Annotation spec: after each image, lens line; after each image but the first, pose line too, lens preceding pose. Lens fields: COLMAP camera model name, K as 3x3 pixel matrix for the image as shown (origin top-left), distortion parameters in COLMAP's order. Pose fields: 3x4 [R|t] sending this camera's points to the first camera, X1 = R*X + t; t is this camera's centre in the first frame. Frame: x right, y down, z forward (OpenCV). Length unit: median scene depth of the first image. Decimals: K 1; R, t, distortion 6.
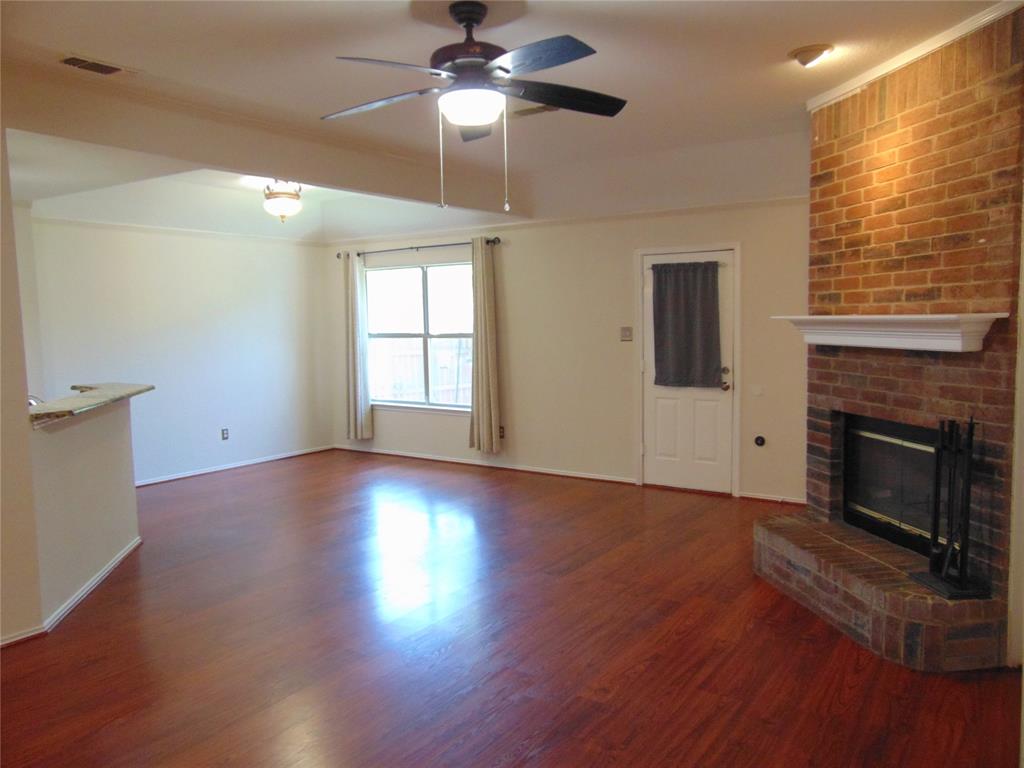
lens RADIAL K [[770.9, 0, 510.9], [0, 770.9, 383.5], [0, 0, 1]] dist [-0.030809, 0.057799]
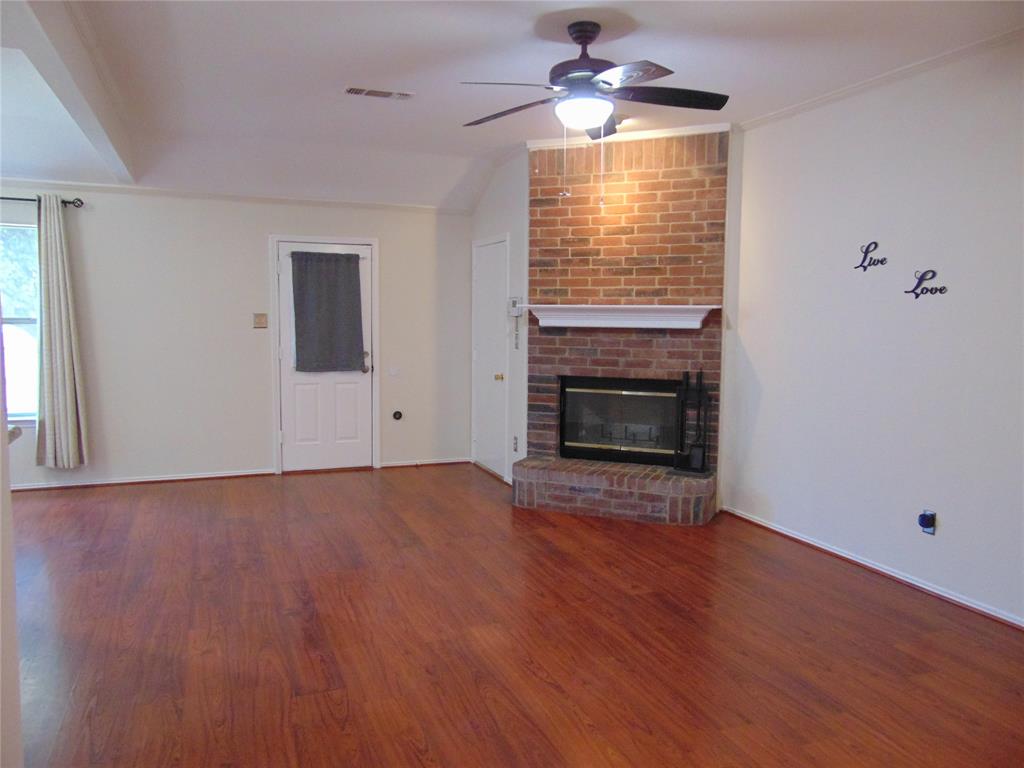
lens RADIAL K [[770.9, 0, 514.3], [0, 770.9, 379.2], [0, 0, 1]] dist [-0.030809, 0.057799]
pose [[0.551189, -0.048514, 0.832969, -0.799289], [0.052955, 0.998330, 0.023103, 0.006333], [-0.832698, 0.031376, 0.552838, 0.334427]]
